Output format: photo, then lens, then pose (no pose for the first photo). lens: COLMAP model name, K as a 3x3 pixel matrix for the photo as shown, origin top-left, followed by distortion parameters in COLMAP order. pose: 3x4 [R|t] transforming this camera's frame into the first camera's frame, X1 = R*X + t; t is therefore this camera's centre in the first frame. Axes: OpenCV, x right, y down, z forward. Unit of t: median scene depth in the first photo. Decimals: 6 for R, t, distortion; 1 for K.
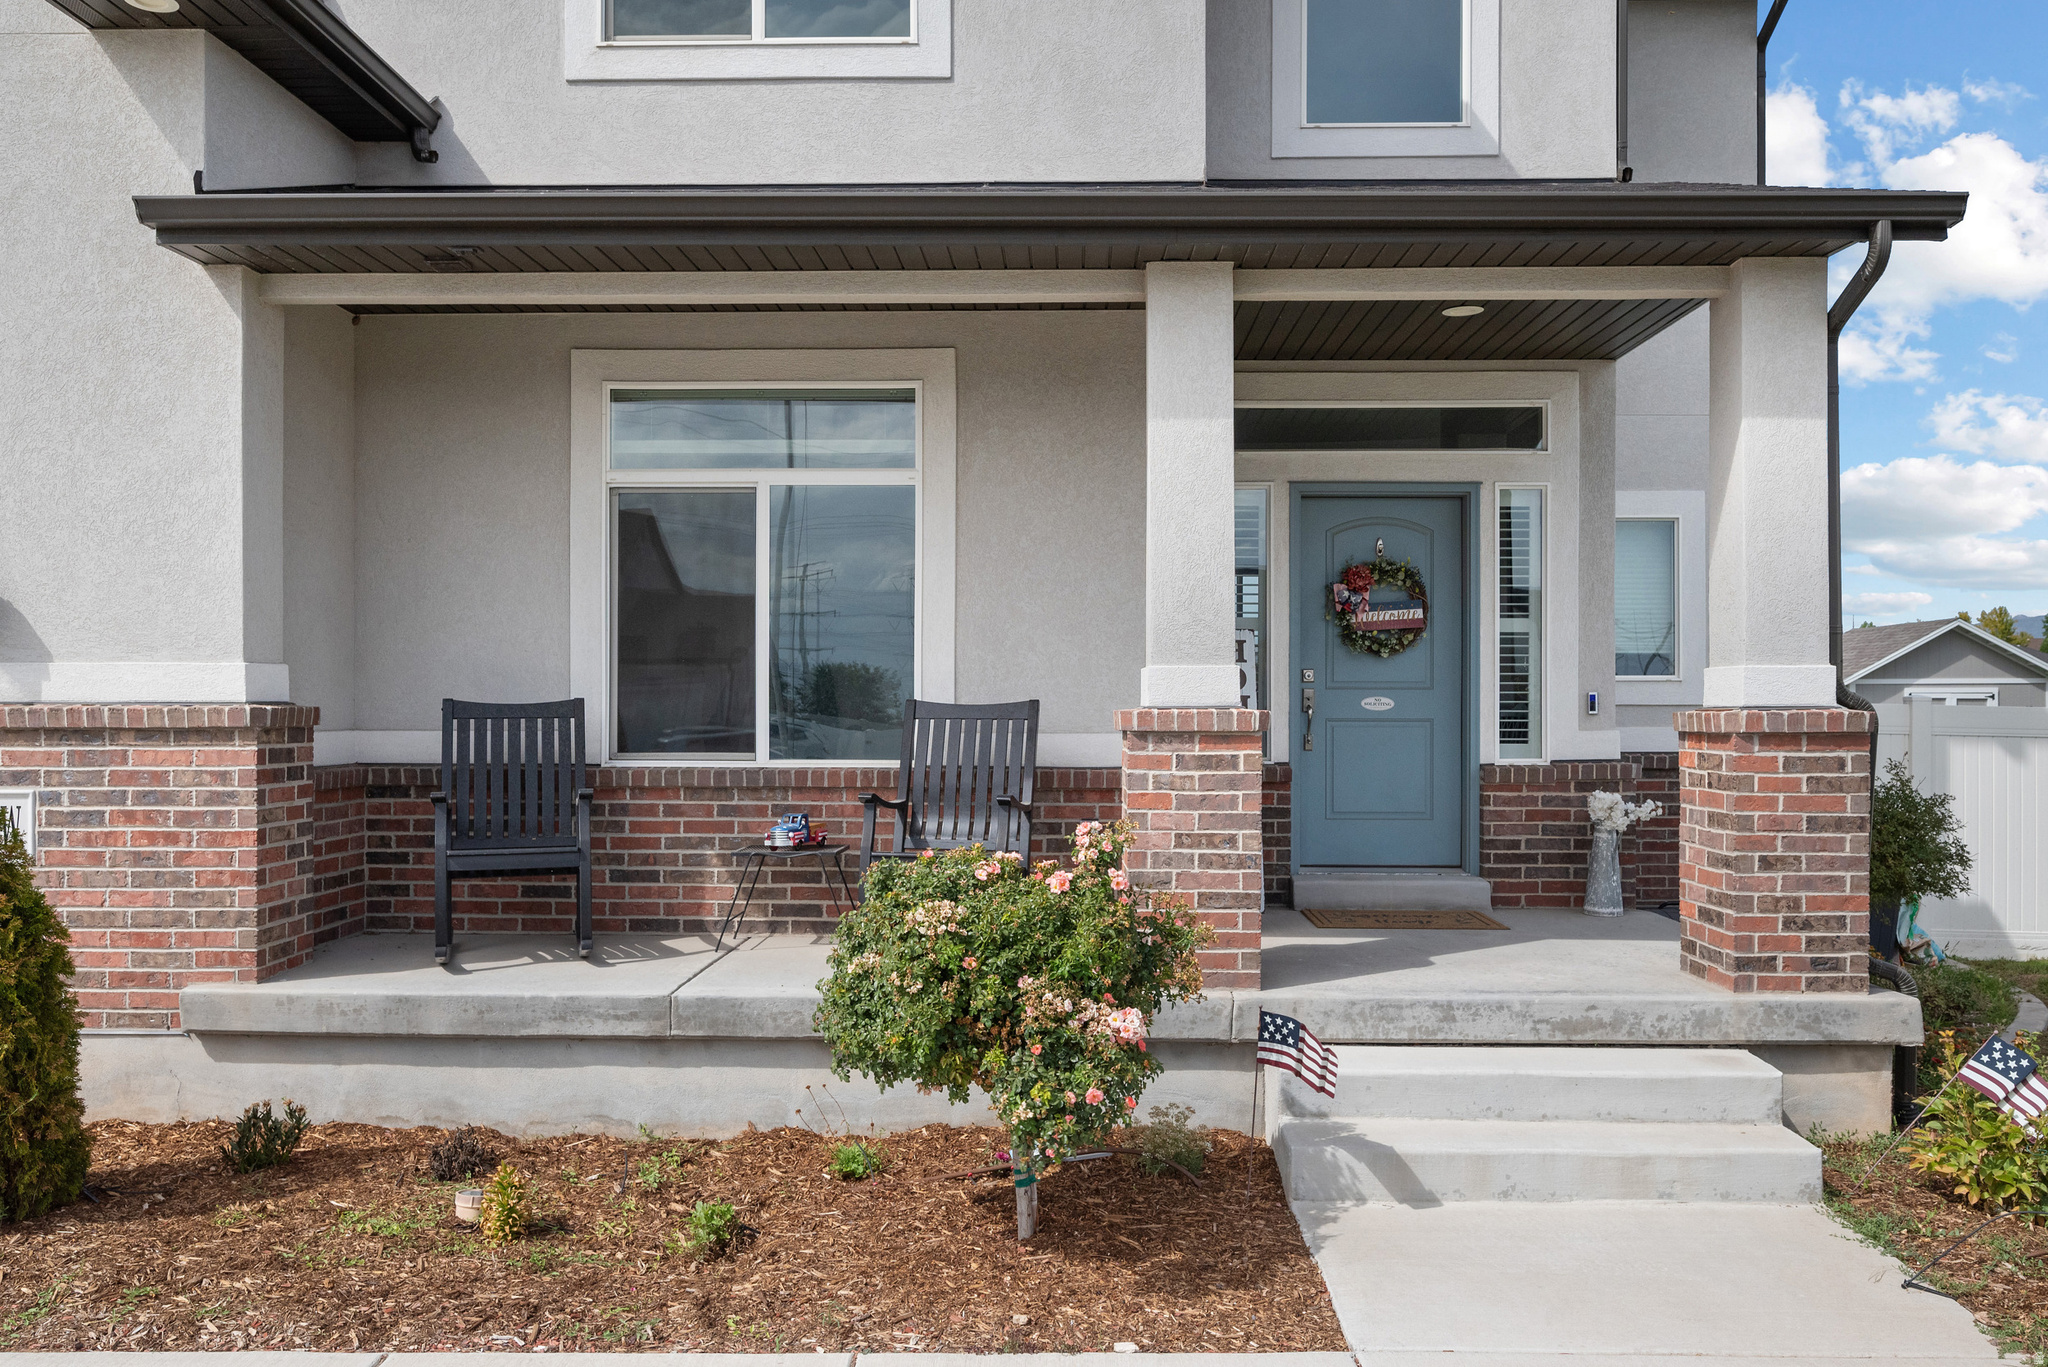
lens RADIAL K [[1604.3, 0, 1024.0], [0, 1604.3, 683.5], [0, 0, 1]] dist [0.000288, -0.001893]
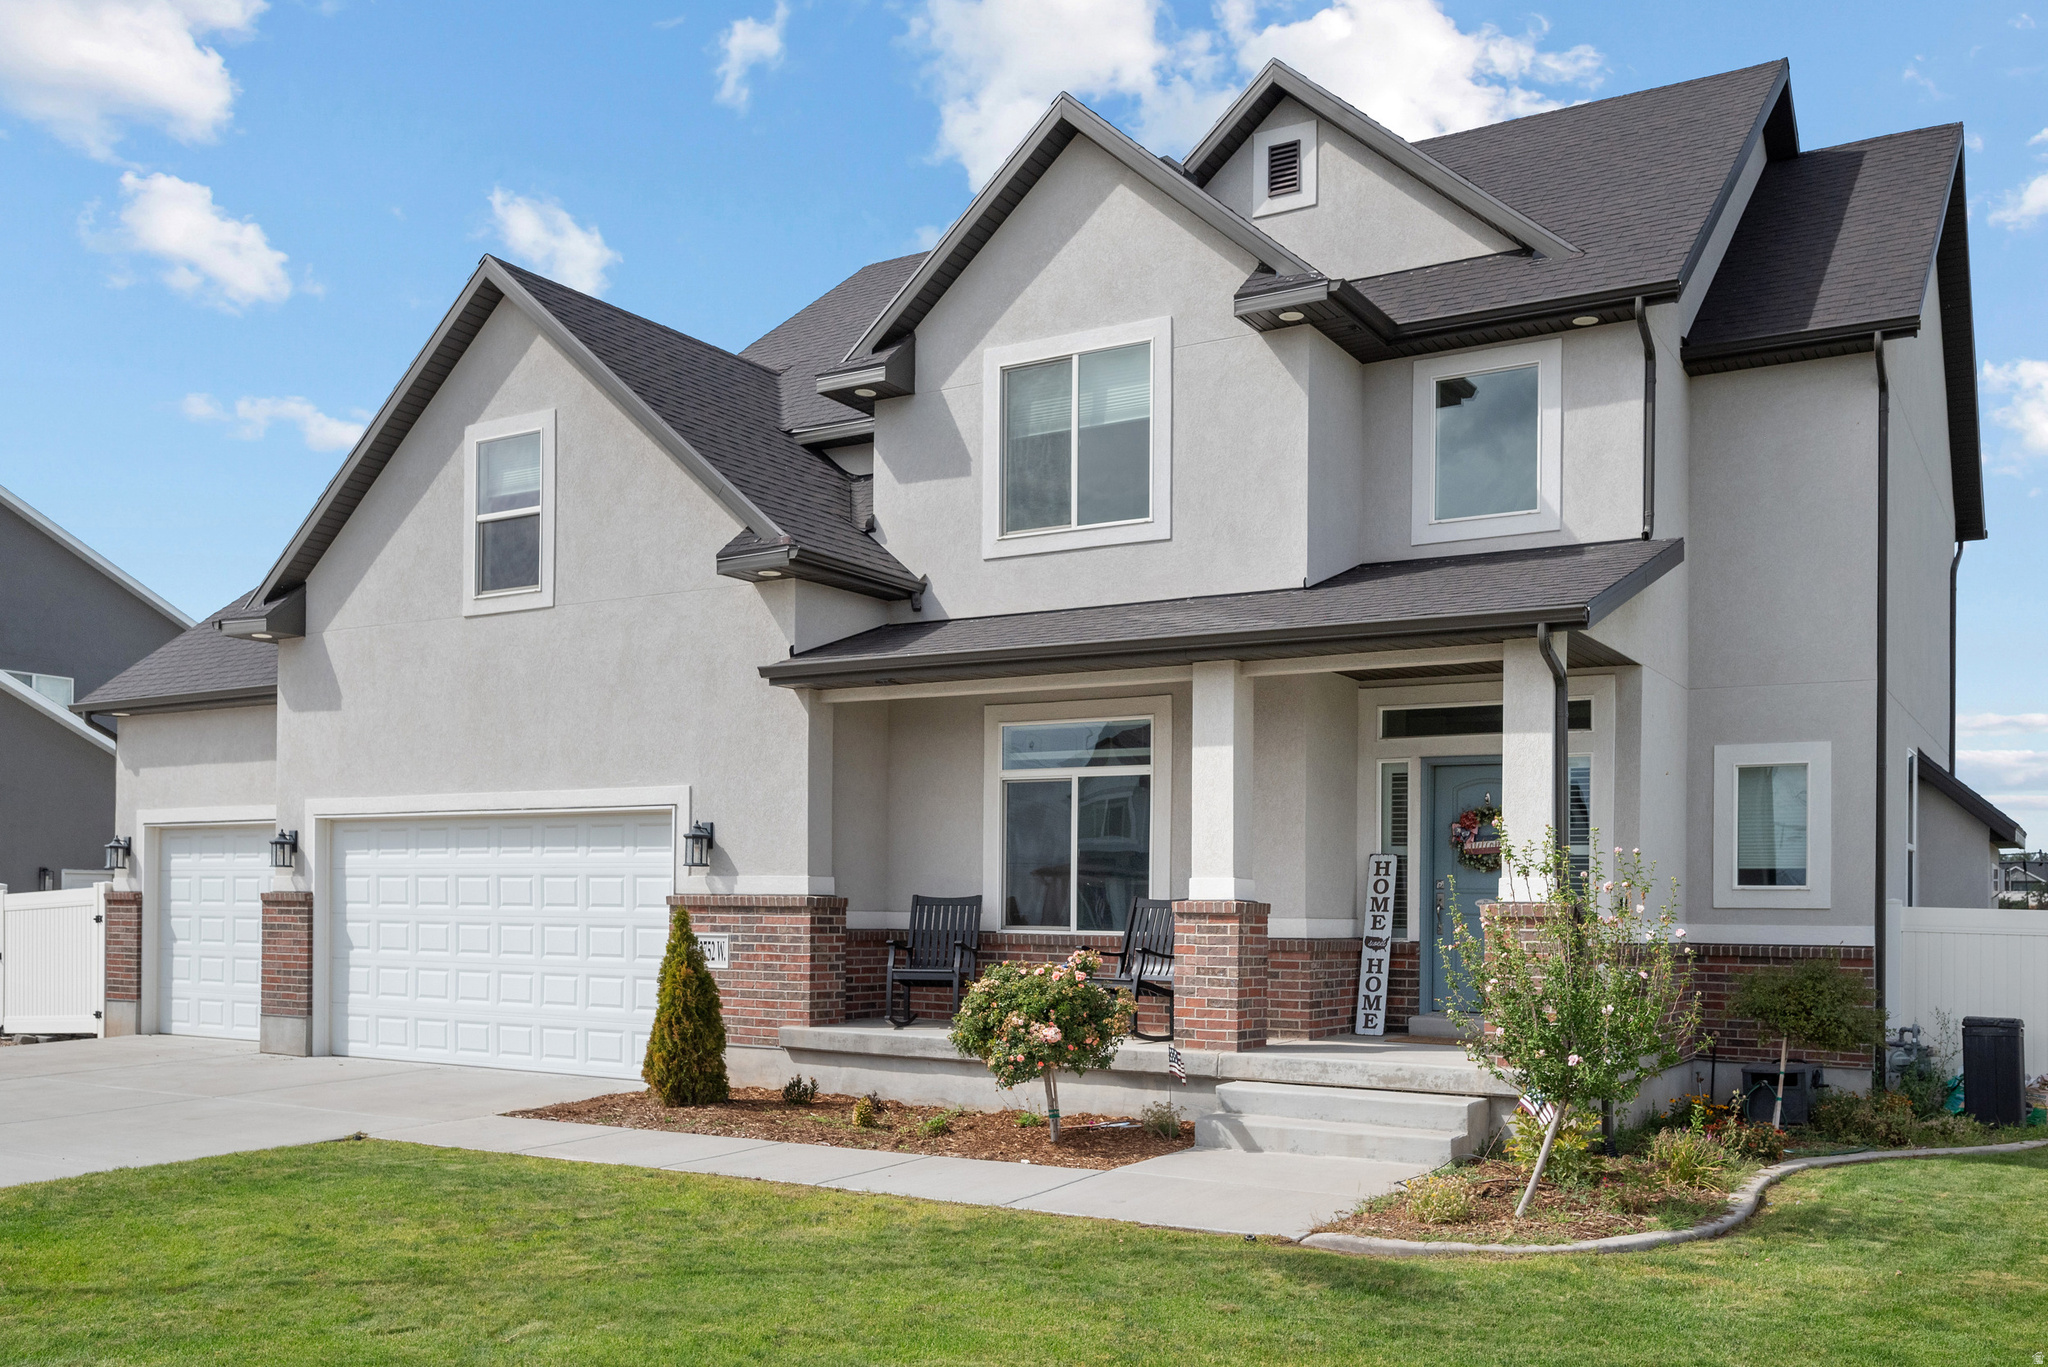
lens RADIAL K [[1735.7, 0, 1029.2], [0, 1735.7, 883.7], [0, 0, 1]] dist [0.002120, -0.001759]
pose [[0.865210, 0.002443, -0.501405, 0.922403], [-0.005754, 0.999971, -0.005056, 0.006788], [0.501377, 0.007259, 0.865198, -0.842732]]
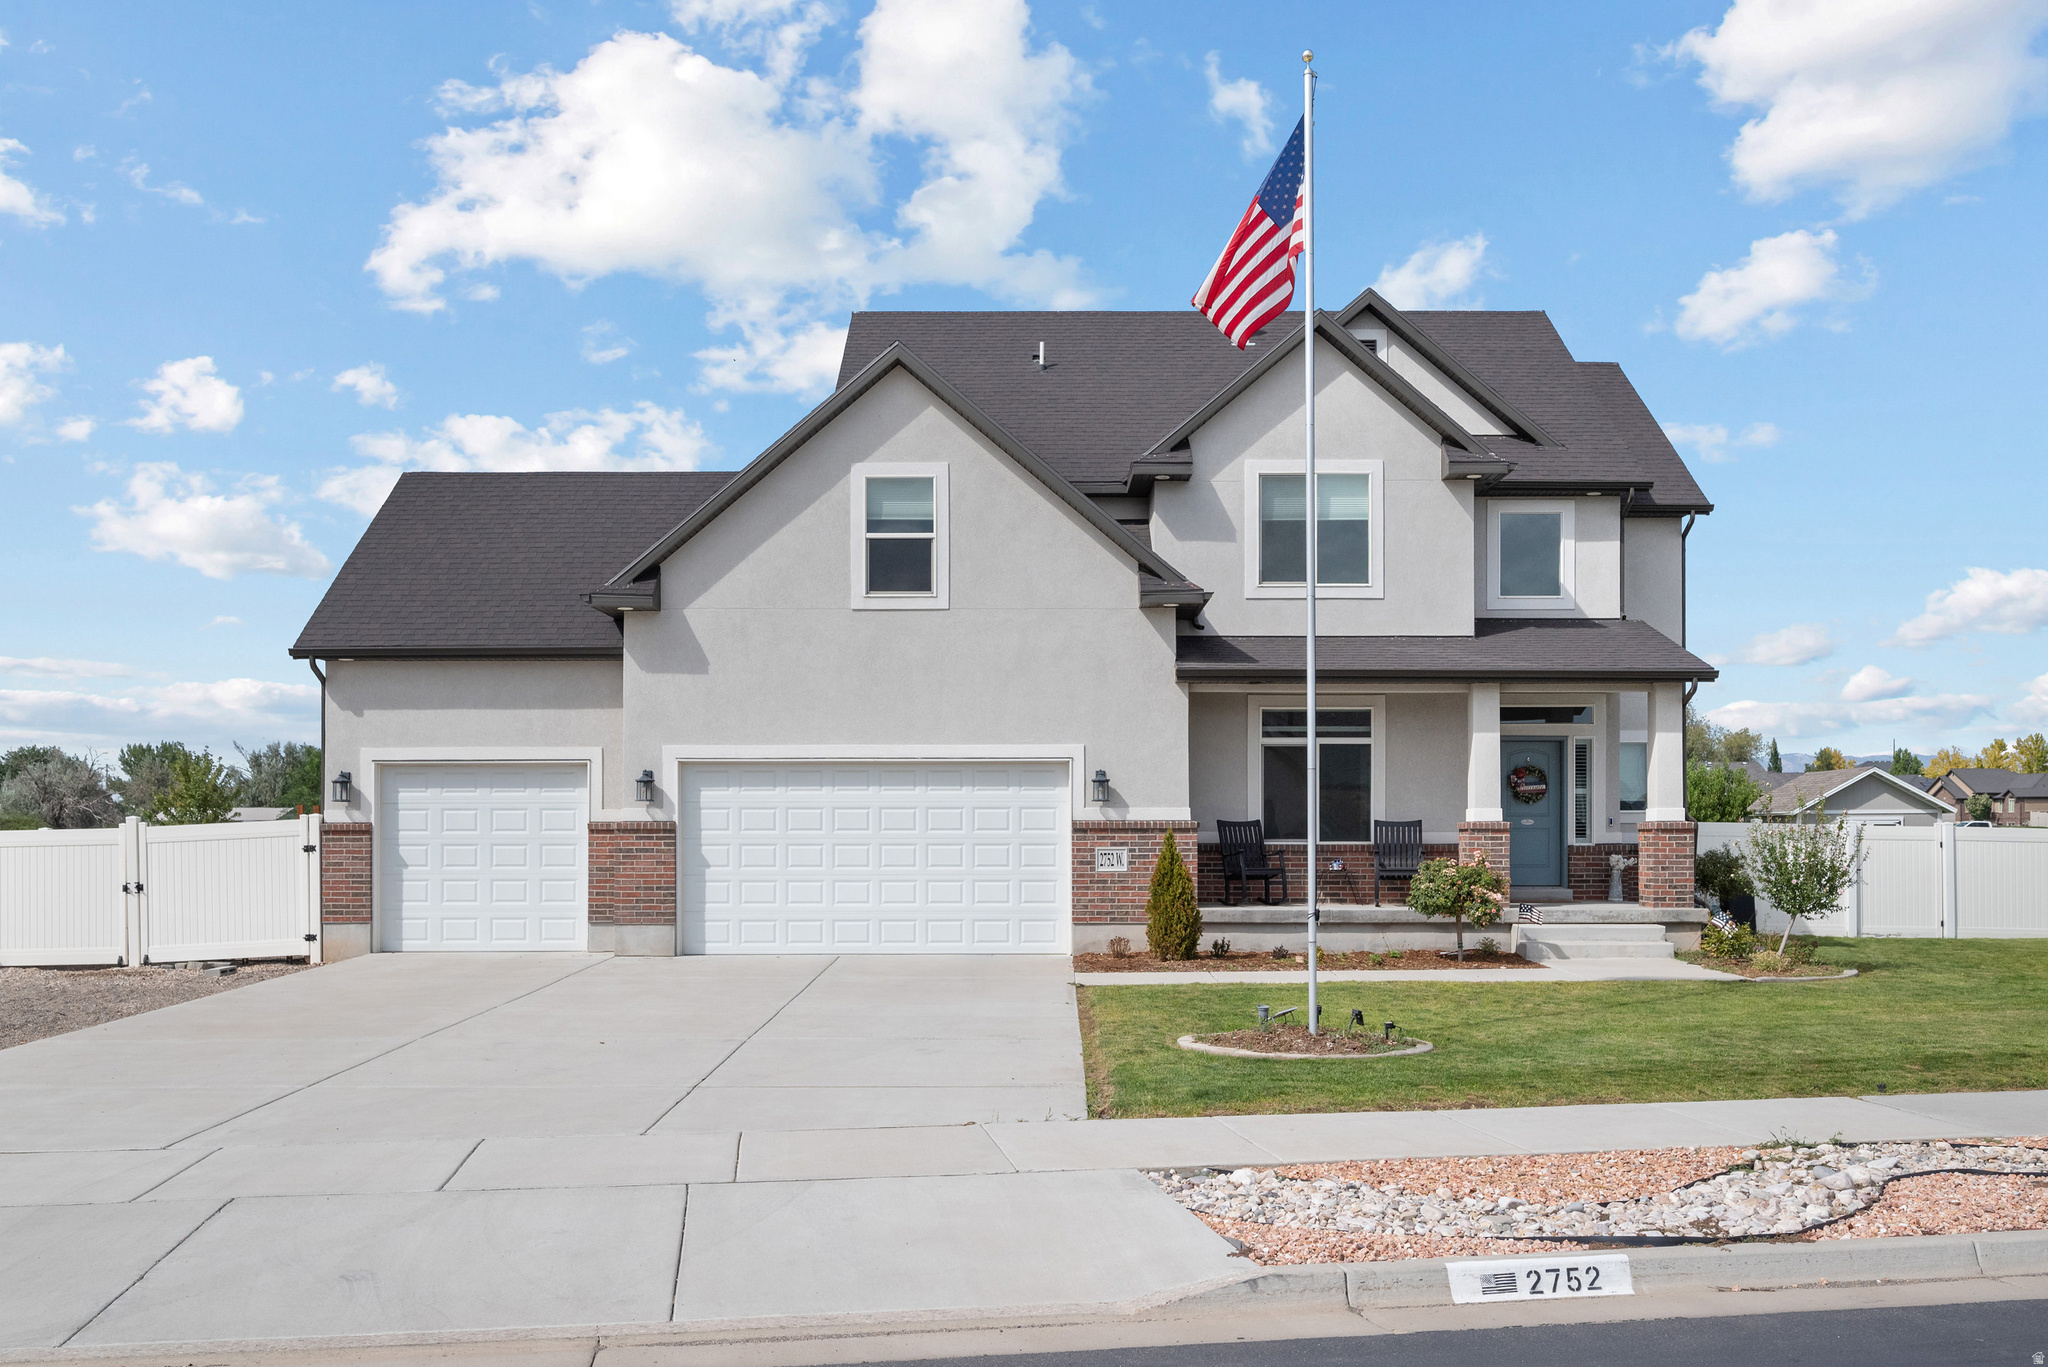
lens RADIAL K [[1768.6, 0, 1022.9], [0, 1768.6, 819.8], [0, 0, 1]] dist [0.001304, -0.000665]
pose [[0.999870, -0.001312, 0.016047, -0.877217], [0.001262, 0.999994, 0.003130, -0.001022], [-0.016051, -0.003109, 0.999866, -2.516716]]
